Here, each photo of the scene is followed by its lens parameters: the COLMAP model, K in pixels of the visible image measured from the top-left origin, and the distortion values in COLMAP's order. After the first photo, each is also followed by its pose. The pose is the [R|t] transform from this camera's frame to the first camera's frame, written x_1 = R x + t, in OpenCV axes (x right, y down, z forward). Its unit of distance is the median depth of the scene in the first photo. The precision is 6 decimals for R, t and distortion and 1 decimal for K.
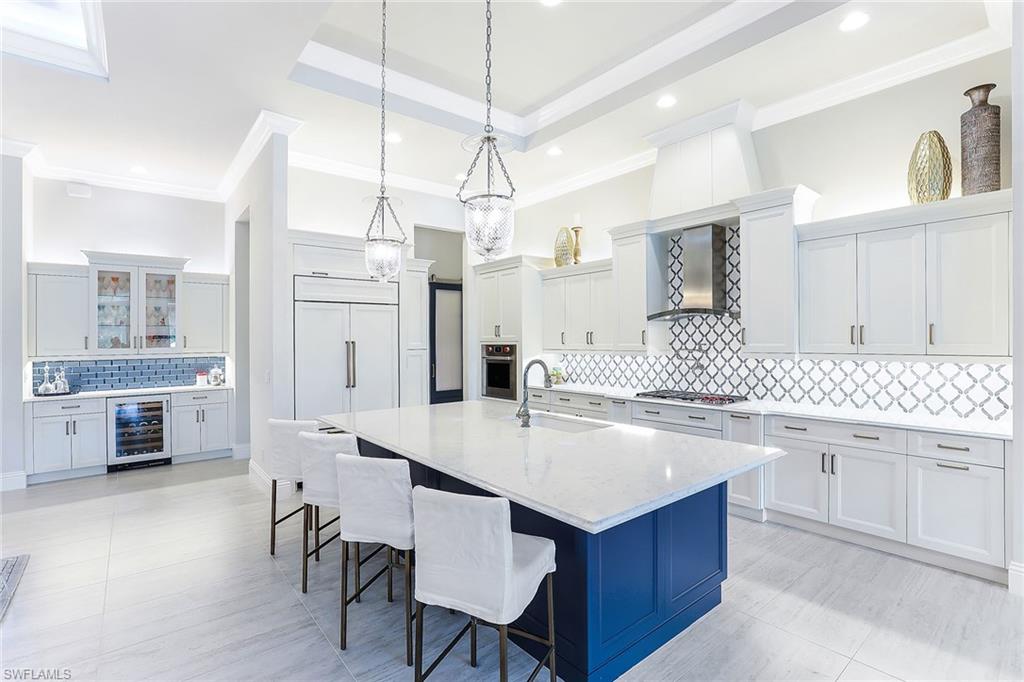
lens RADIAL K [[470.8, 0, 508.0], [0, 470.8, 339.6], [0, 0, 1]] dist [-0.030131, 0.000286]
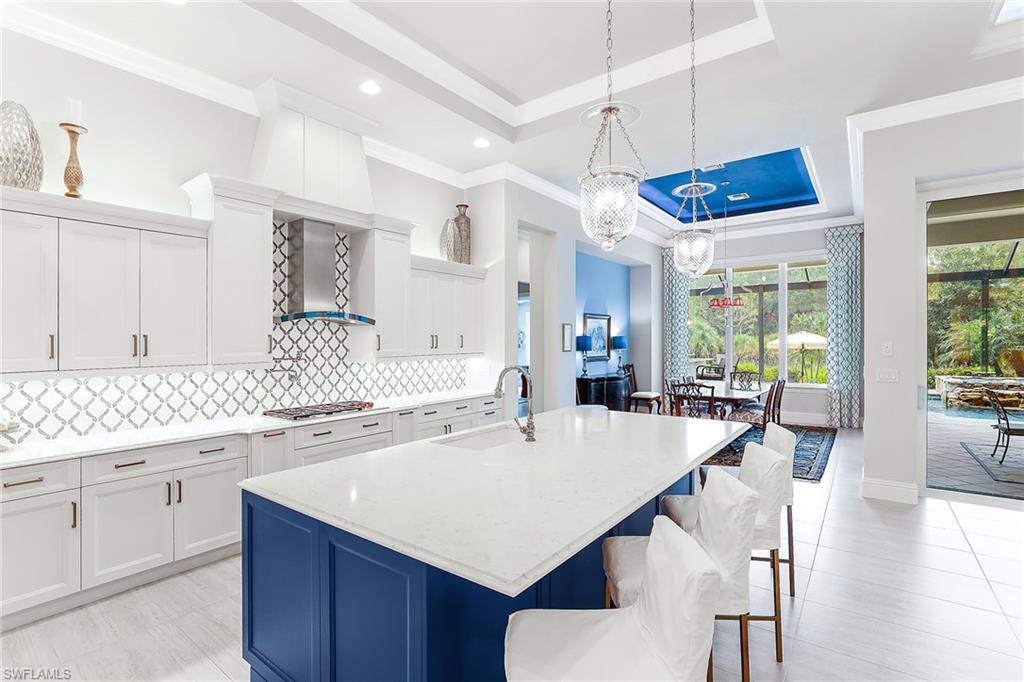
lens RADIAL K [[470.8, 0, 507.9], [0, 470.8, 342.1], [0, 0, 1]] dist [-0.030131, 0.000286]
pose [[-0.224956, -0.000211, 0.974369, -0.547485], [0.005519, 0.999984, 0.001491, -0.007565], [-0.974353, 0.005713, -0.224951, 0.835196]]
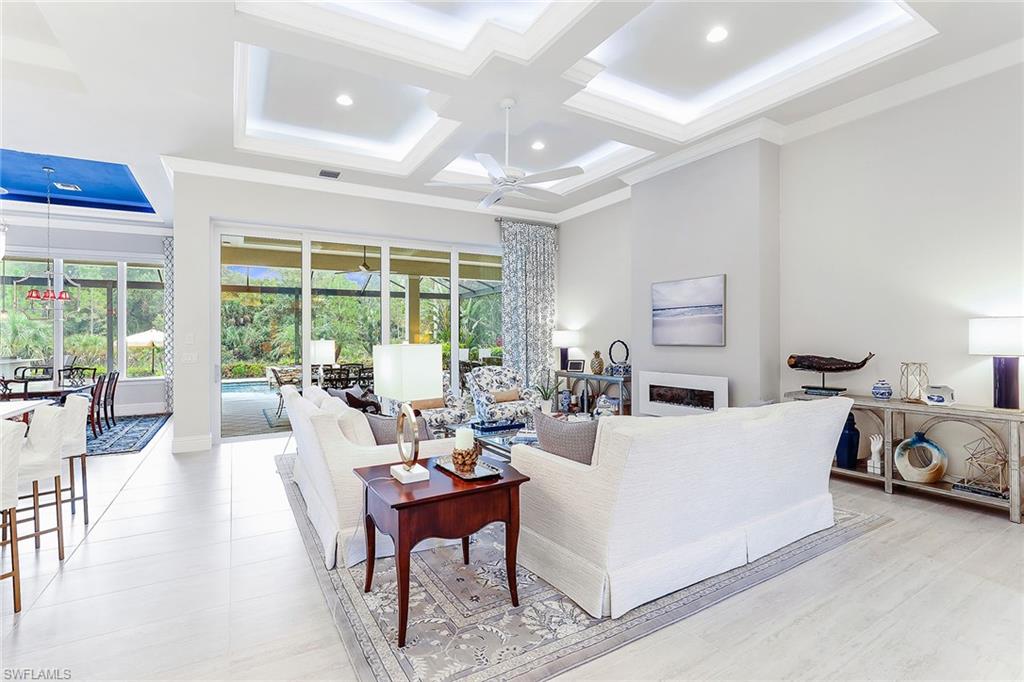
lens RADIAL K [[470.8, 0, 512.4], [0, 470.8, 337.3], [0, 0, 1]] dist [-0.030131, 0.000286]
pose [[-0.989243, 0.011336, 0.145842, -0.850915], [0.011235, 0.999936, -0.001518, 0.019804], [-0.145850, 0.000137, -0.989307, 0.987916]]
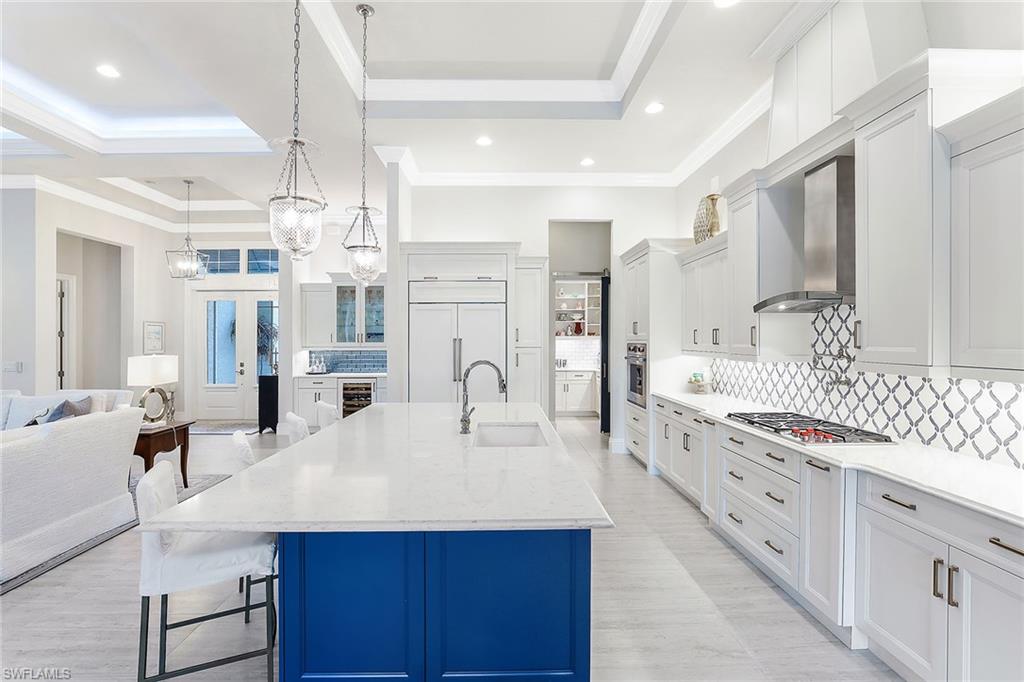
lens RADIAL K [[470.8, 0, 514.0], [0, 470.8, 343.5], [0, 0, 1]] dist [-0.030131, 0.000286]
pose [[0.791349, 0.013707, -0.611211, 0.441586], [-0.006495, 0.999881, 0.014015, -0.000944], [0.611330, -0.007121, 0.791344, 0.221936]]
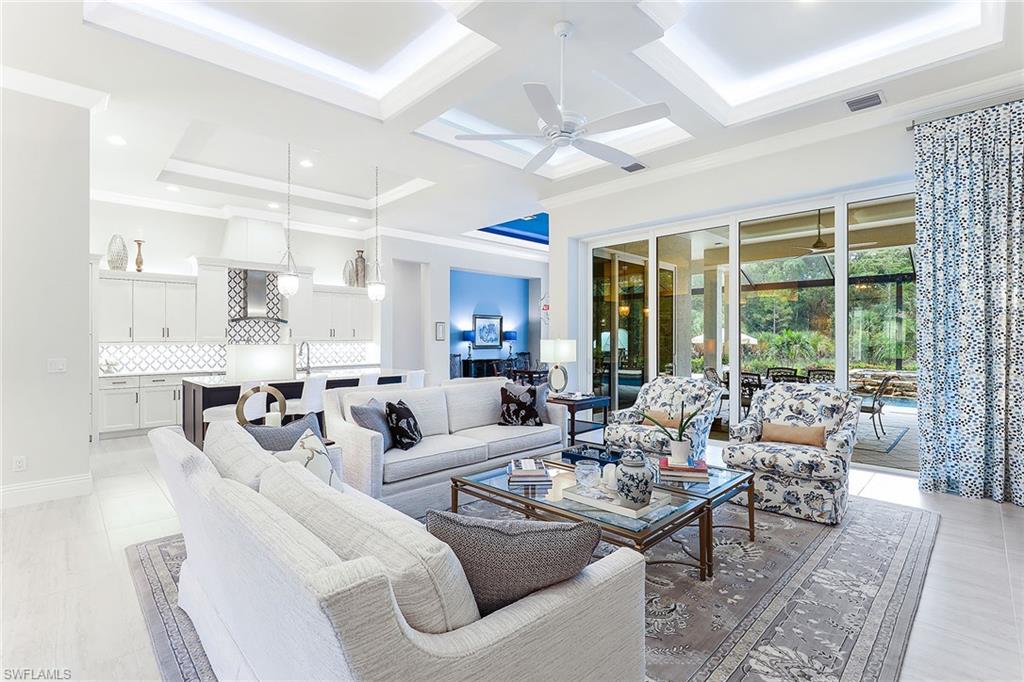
lens RADIAL K [[470.8, 0, 505.6], [0, 470.8, 339.2], [0, 0, 1]] dist [-0.030131, 0.000286]
pose [[-0.081985, 0.001215, 0.996633, -1.409089], [0.001685, 0.999998, -0.001080, 0.021388], [-0.996632, 0.001591, -0.081987, 0.203135]]
